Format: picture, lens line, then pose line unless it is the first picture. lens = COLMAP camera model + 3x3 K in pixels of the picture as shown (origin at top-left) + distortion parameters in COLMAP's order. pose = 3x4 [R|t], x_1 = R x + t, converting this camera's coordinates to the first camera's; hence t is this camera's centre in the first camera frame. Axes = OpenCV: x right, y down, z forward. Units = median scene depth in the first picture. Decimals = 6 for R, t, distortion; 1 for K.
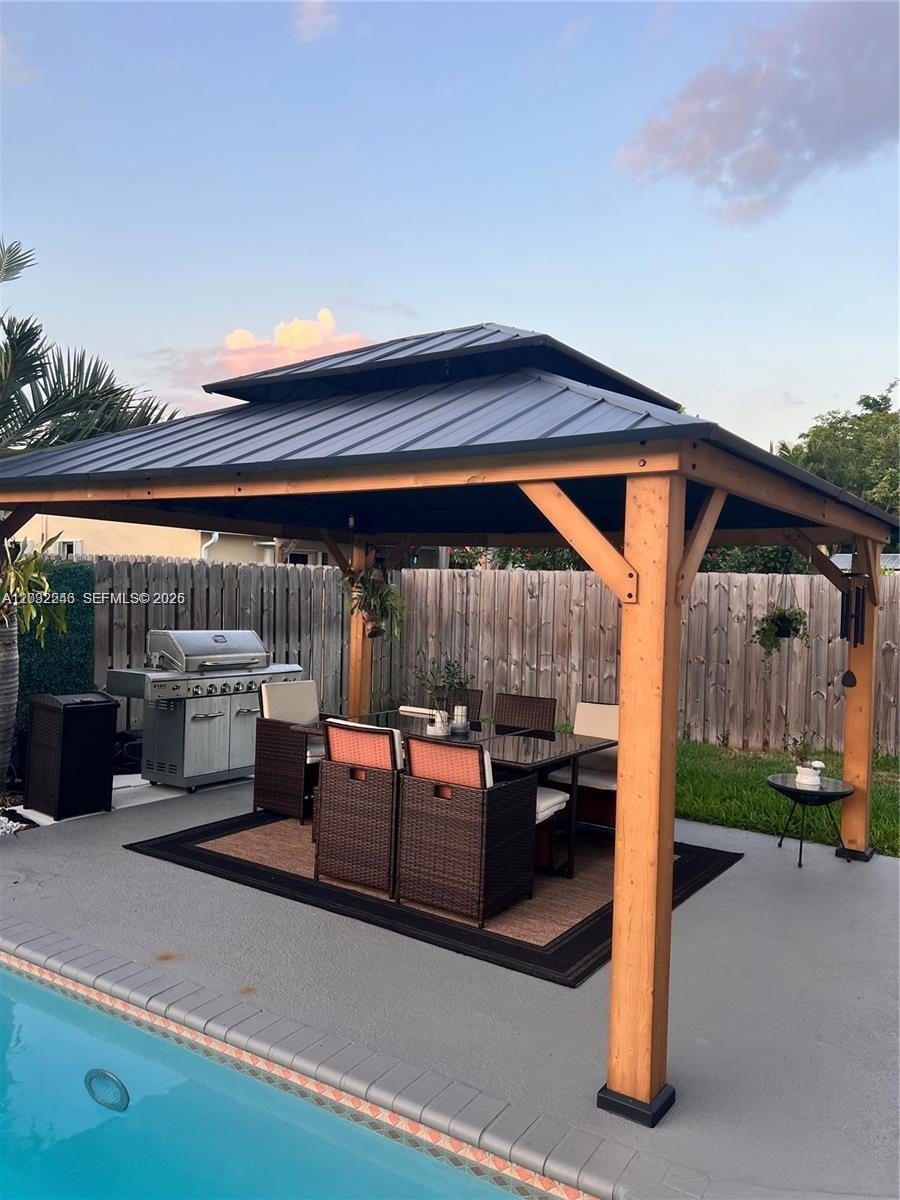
lens RADIAL K [[893.0, 0, 431.7], [0, 893.0, 598.3], [0, 0, 1]] dist [0.046302, -0.073780]
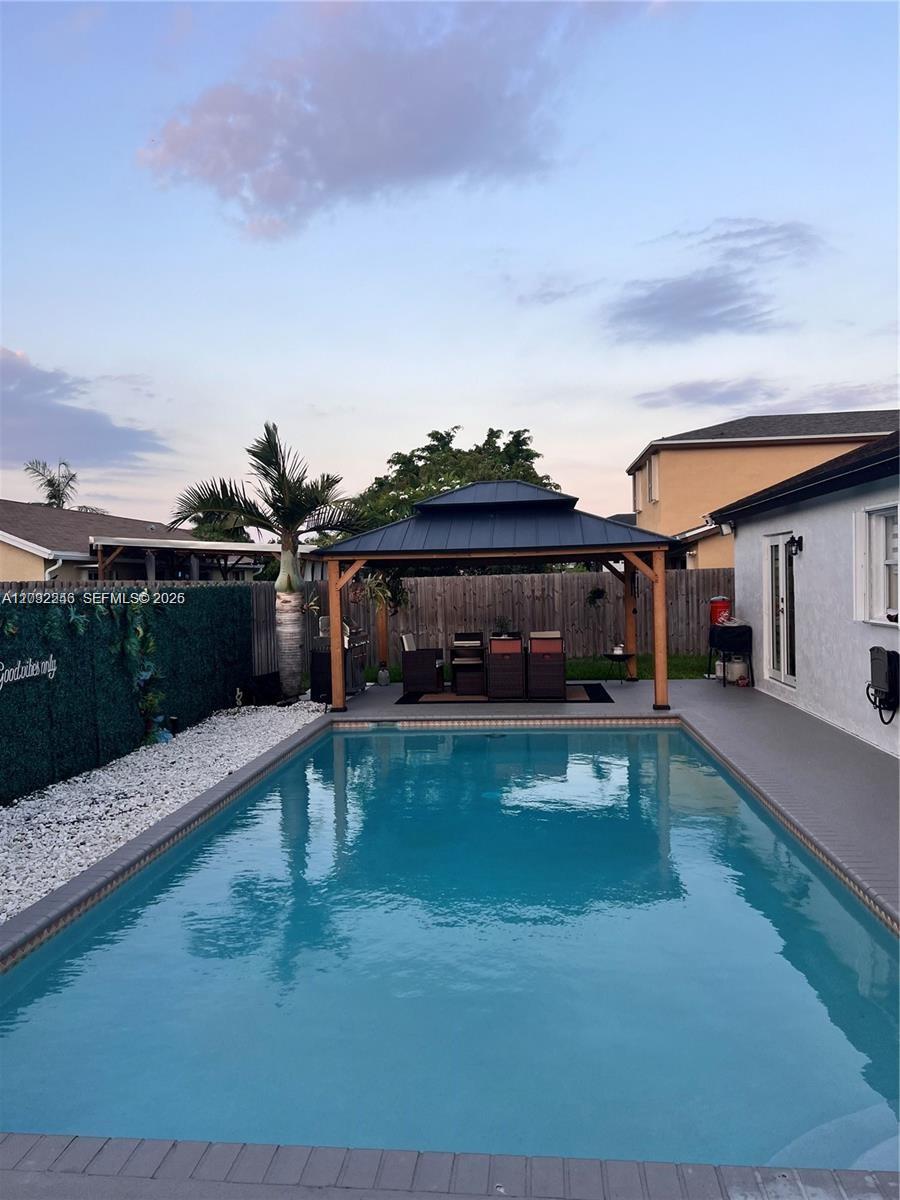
lens RADIAL K [[893.0, 0, 431.7], [0, 893.0, 598.3], [0, 0, 1]] dist [0.046302, -0.073780]
pose [[0.877964, -0.057124, 0.475306, -0.129319], [0.059328, 0.998185, 0.010378, -0.001198], [-0.475036, 0.019087, 0.879759, -0.103619]]
